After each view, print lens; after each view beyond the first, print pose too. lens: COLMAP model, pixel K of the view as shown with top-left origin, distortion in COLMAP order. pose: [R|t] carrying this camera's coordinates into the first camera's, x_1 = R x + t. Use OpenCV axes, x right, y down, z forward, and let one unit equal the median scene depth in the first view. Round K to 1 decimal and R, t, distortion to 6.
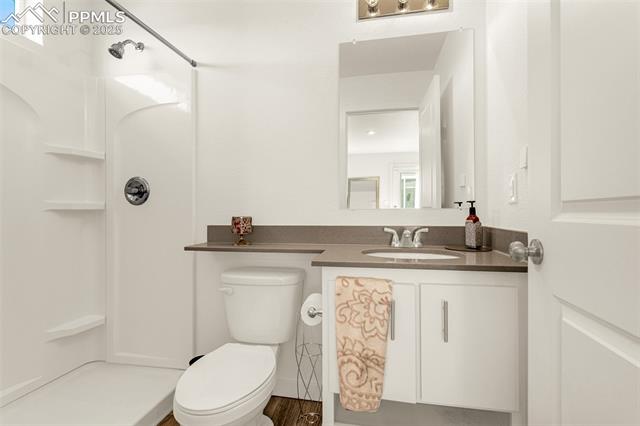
lens RADIAL K [[299.4, 0, 321.8], [0, 299.4, 211.6], [0, 0, 1]] dist [0.001058, 0.000251]
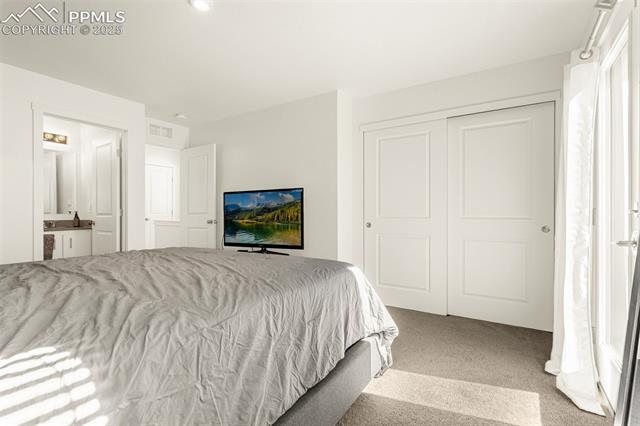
lens RADIAL K [[299.4, 0, 322.0], [0, 299.4, 215.1], [0, 0, 1]] dist [0.001058, 0.000251]
pose [[0.361600, 0.006858, 0.932308, -1.842364], [-0.003966, 0.999975, -0.005818, 0.008338], [-0.932325, -0.001593, 0.361619, -3.120419]]
